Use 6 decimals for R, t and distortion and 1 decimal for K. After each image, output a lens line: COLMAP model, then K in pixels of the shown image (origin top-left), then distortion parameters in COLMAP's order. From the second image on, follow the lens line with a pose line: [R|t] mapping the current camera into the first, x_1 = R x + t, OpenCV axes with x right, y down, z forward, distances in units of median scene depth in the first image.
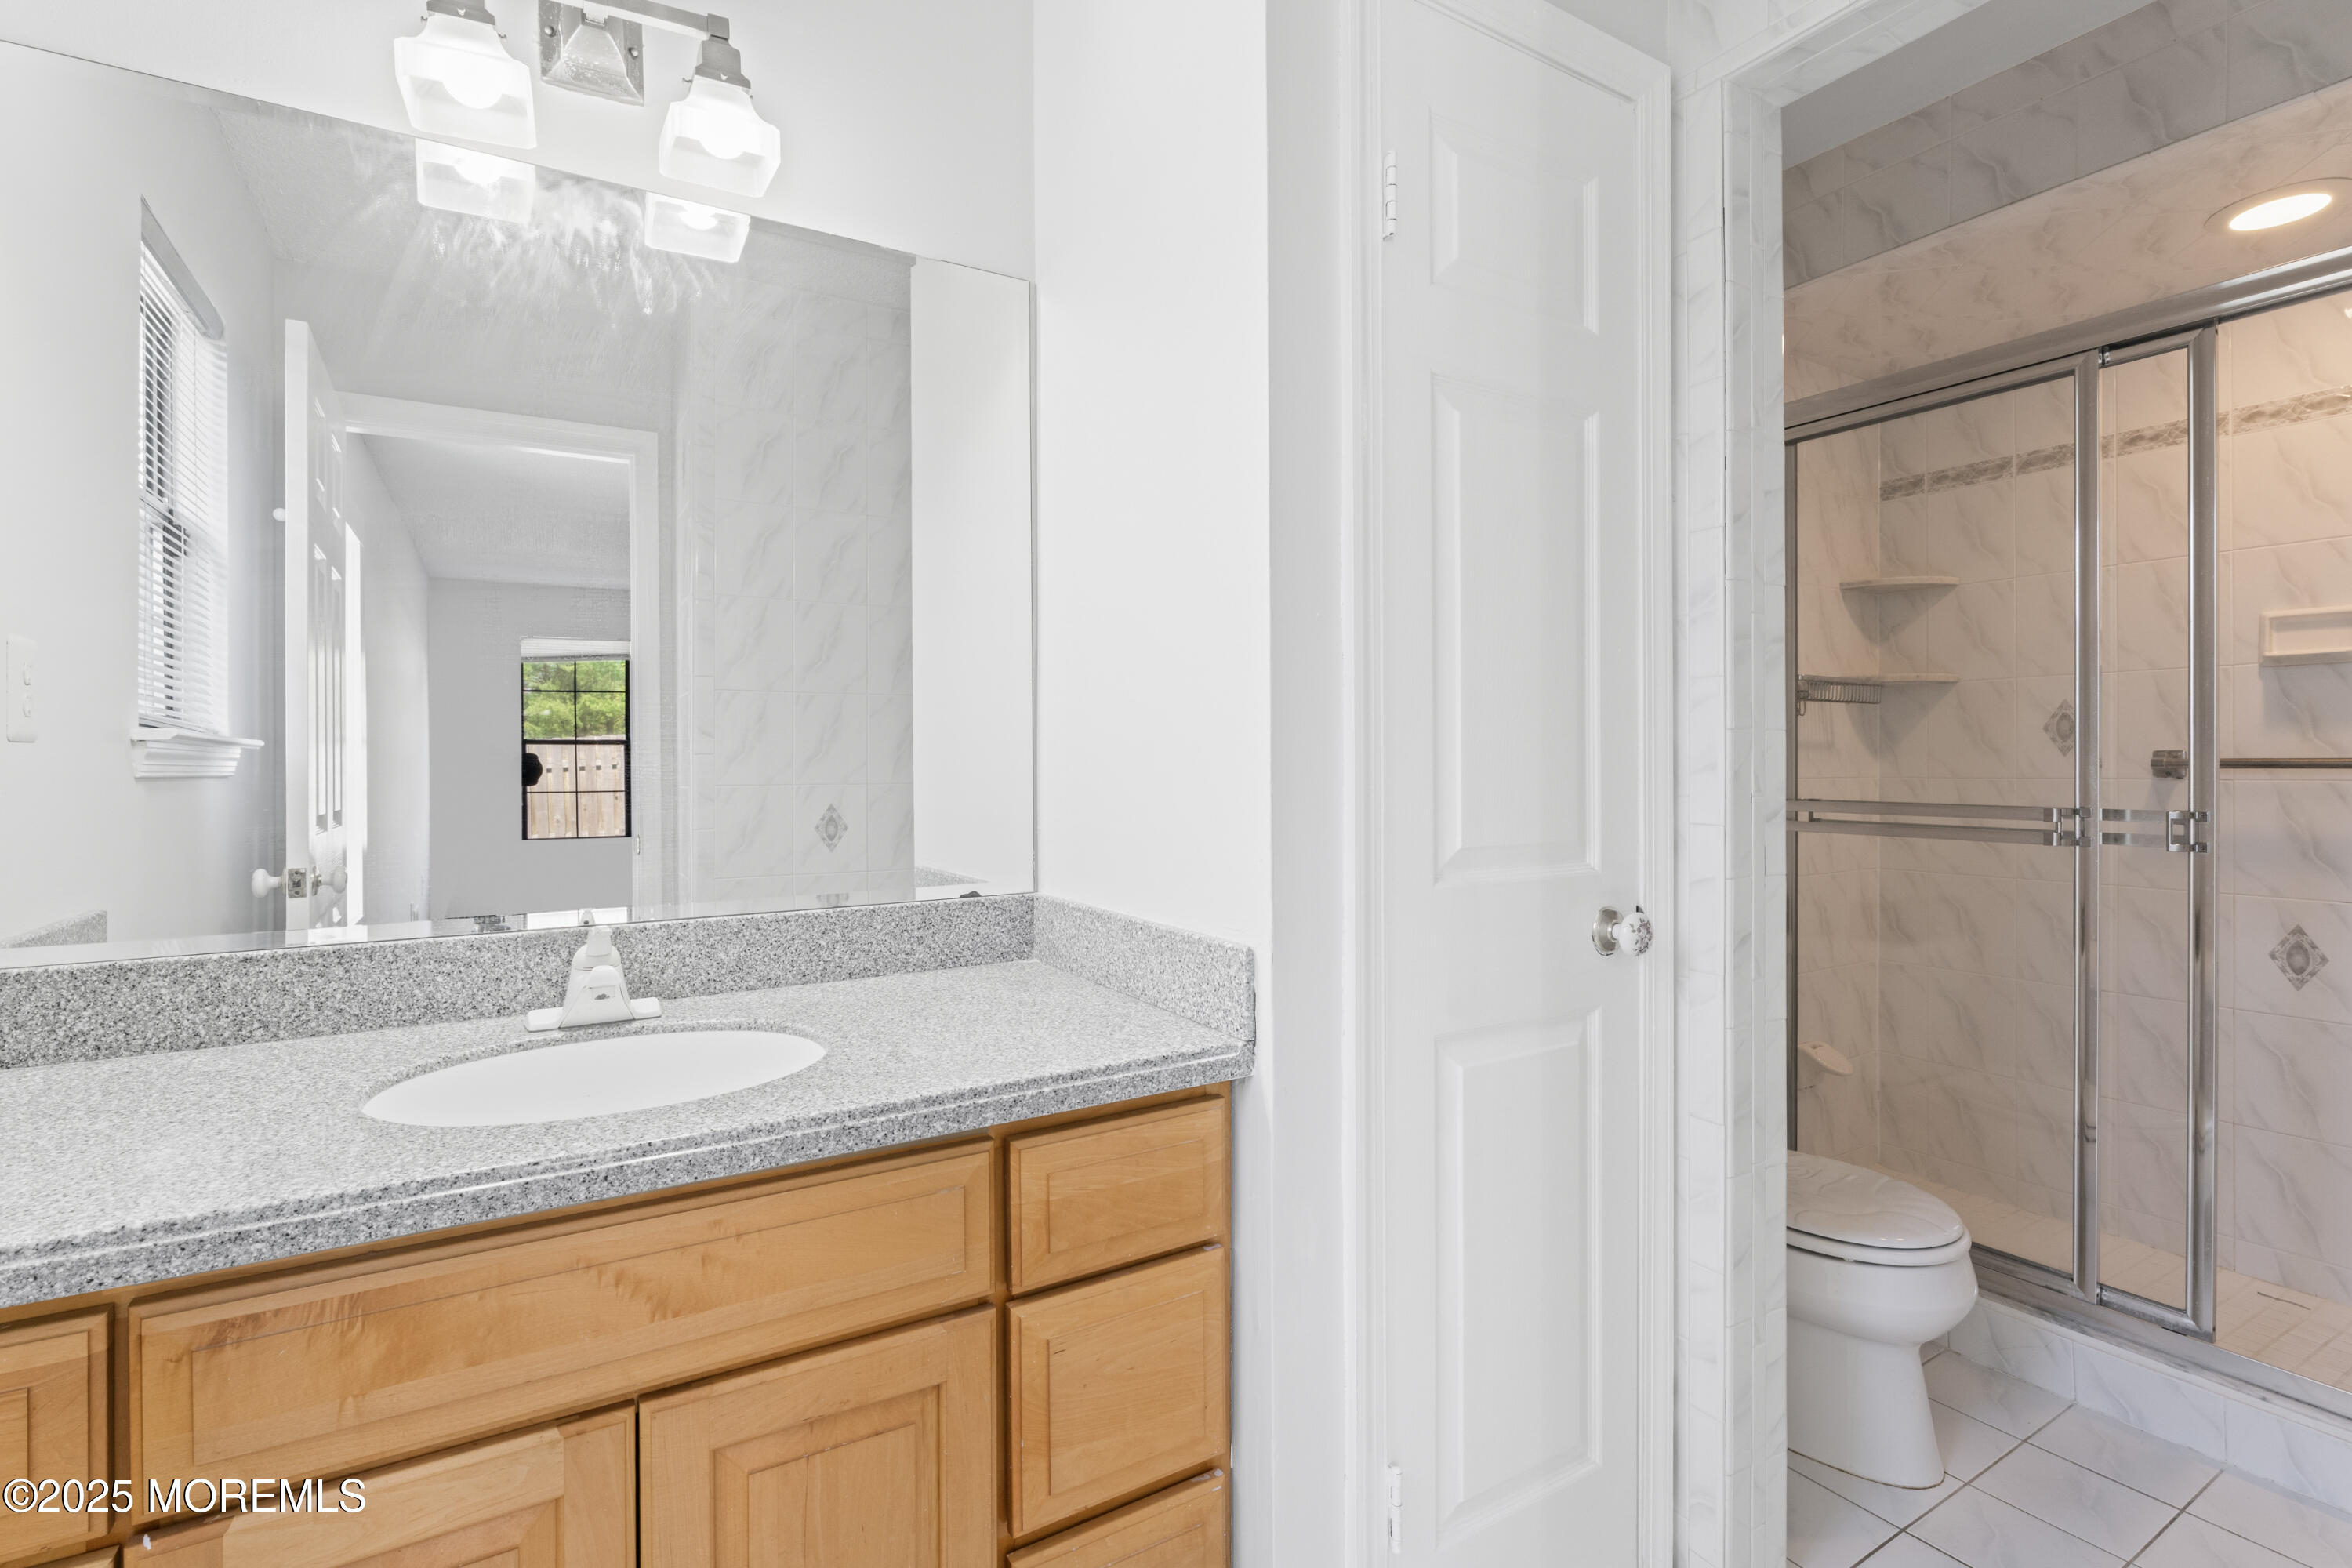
lens RADIAL K [[1087.7, 0, 1166.9], [0, 1087.7, 760.4], [0, 0, 1]] dist [-0.002080, -0.001561]
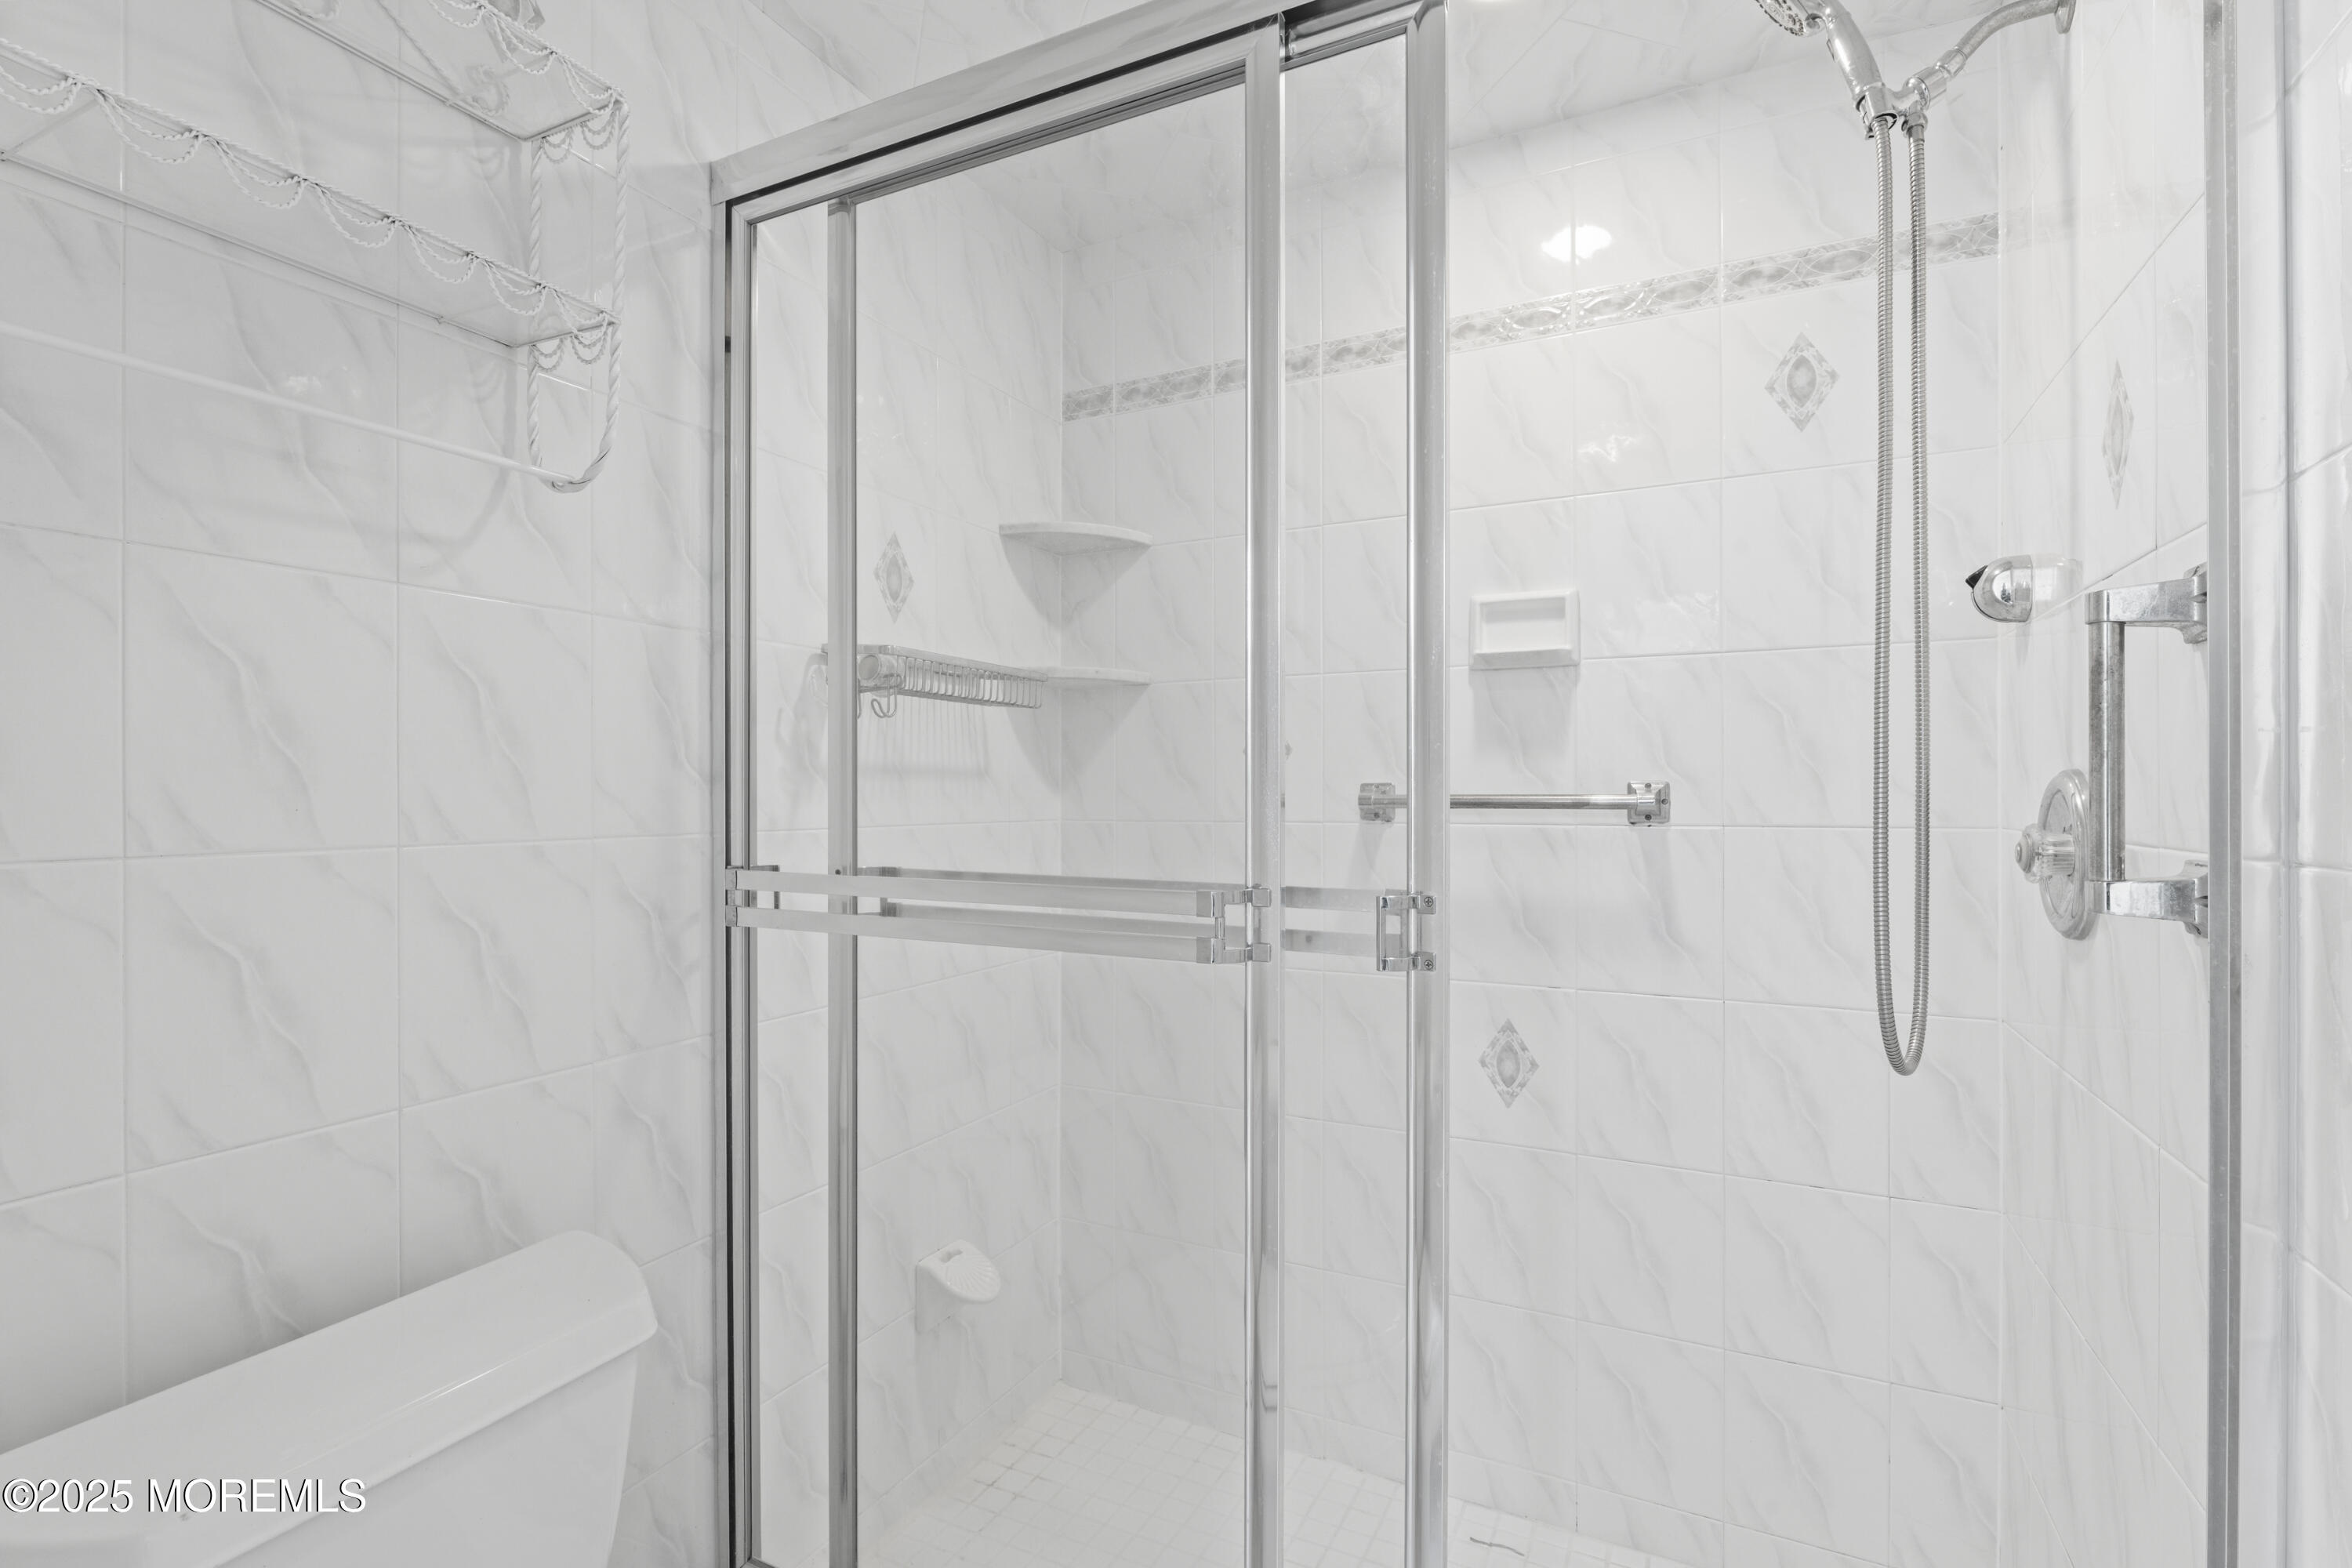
lens RADIAL K [[1087.7, 0, 1177.8], [0, 1087.7, 791.2], [0, 0, 1]] dist [-0.002080, -0.001561]
pose [[0.842771, 0.003008, 0.538264, 0.434805], [-0.001109, 0.999992, -0.003852, -0.000767], [-0.538271, 0.002649, 0.842768, 0.474322]]
